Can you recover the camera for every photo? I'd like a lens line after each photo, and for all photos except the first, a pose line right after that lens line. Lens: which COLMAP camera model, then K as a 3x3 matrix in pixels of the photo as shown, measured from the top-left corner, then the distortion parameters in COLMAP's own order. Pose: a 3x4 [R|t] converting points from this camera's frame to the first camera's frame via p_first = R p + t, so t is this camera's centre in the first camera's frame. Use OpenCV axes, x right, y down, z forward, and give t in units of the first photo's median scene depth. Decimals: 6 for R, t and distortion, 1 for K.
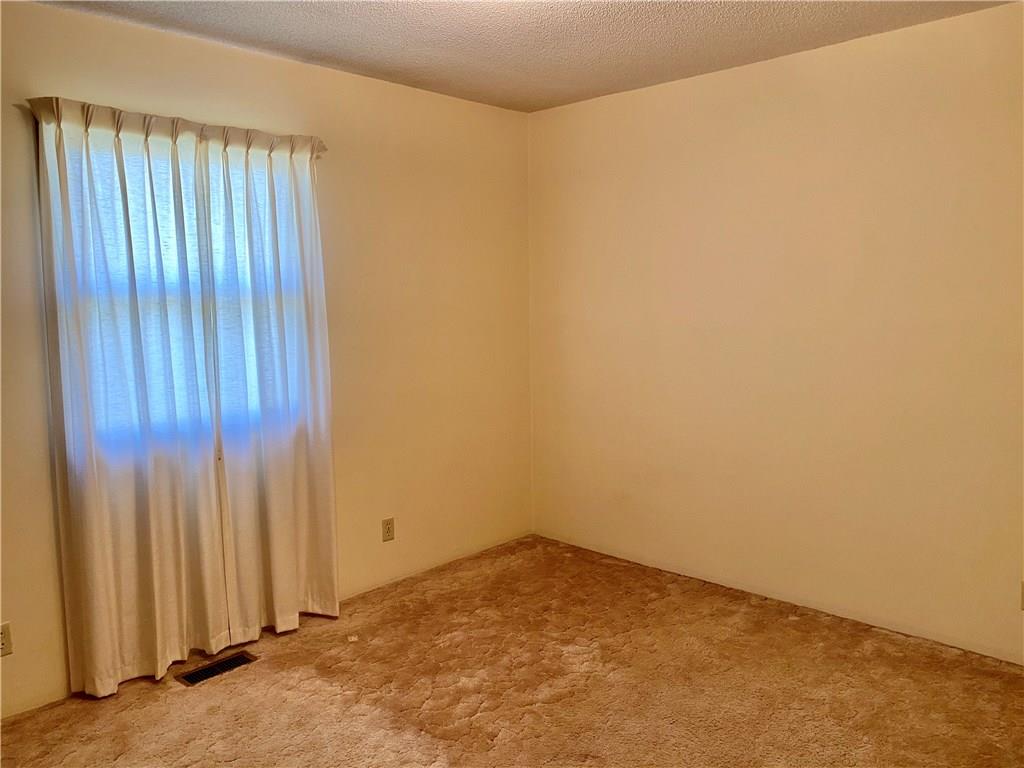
lens RADIAL K [[785.6, 0, 512.0], [0, 785.6, 369.2], [0, 0, 1]] dist [0.052081, -0.070173]
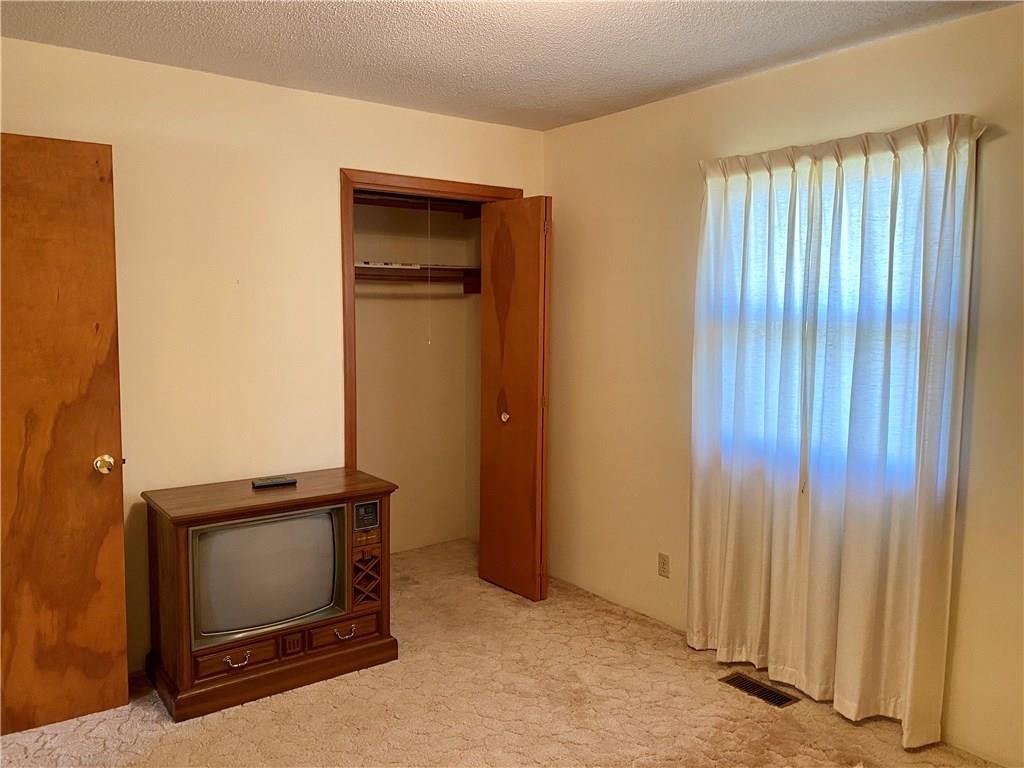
lens RADIAL K [[785.6, 0, 512.0], [0, 785.6, 369.2], [0, 0, 1]] dist [0.052081, -0.070173]
pose [[-0.153520, 0.091998, -0.983854, 0.635353], [-0.113073, 0.987481, 0.109981, -0.100661], [0.981655, 0.128132, -0.141196, 0.793409]]
